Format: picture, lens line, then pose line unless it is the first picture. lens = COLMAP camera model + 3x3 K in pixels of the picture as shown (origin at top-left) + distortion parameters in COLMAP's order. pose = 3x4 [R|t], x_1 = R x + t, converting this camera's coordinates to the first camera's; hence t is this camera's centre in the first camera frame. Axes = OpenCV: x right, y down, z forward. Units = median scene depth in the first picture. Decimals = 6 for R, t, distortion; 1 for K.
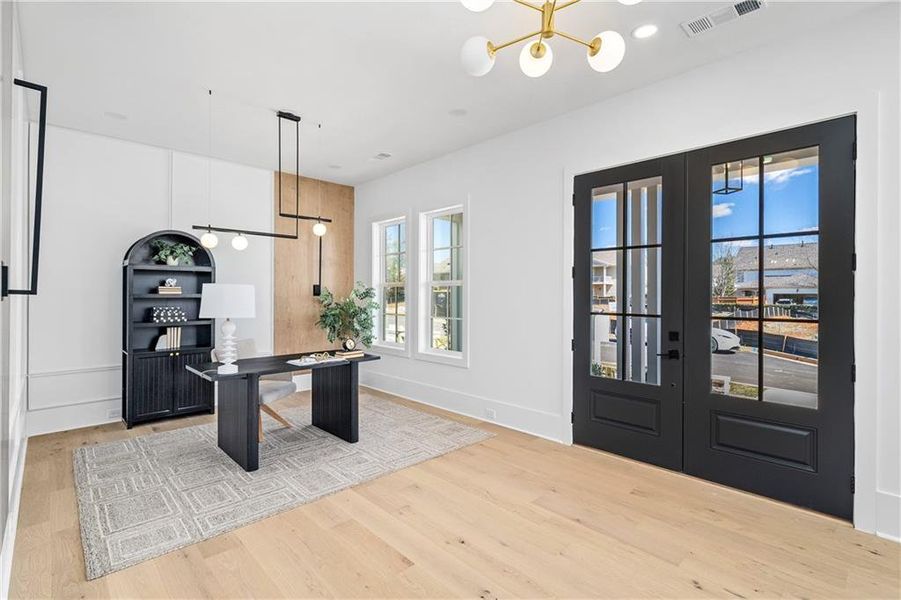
lens RADIAL K [[353.5, 0, 449.3], [0, 353.5, 296.7], [0, 0, 1]] dist [-0.000111, -0.000070]
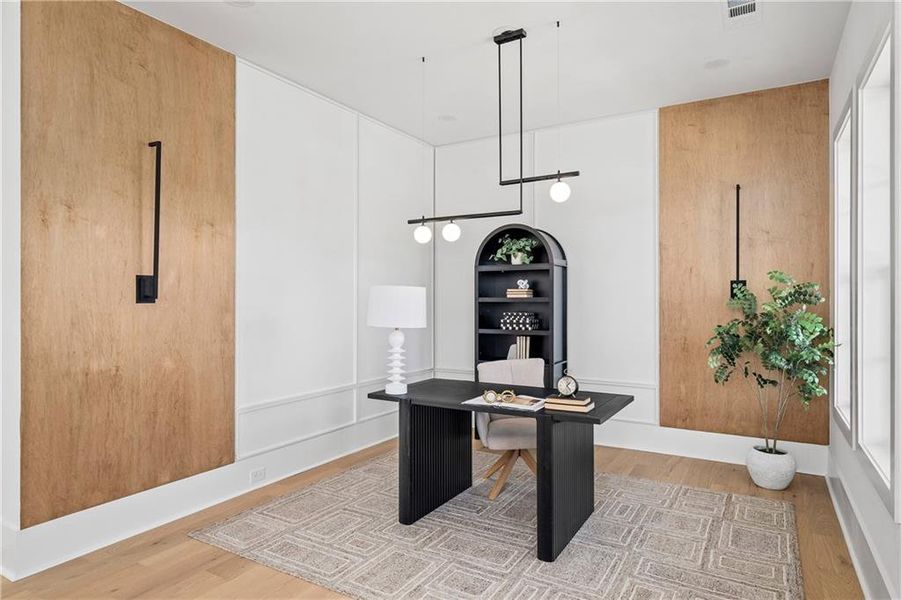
lens RADIAL K [[501.1, 0, 451.7], [0, 501.1, 297.9], [0, 0, 1]] dist [0.003297, 0.001712]
pose [[0.362053, -0.003495, -0.932151, 0.401983], [-0.002906, 0.999984, -0.004878, -0.001097], [0.932153, 0.004475, 0.362037, 0.539789]]
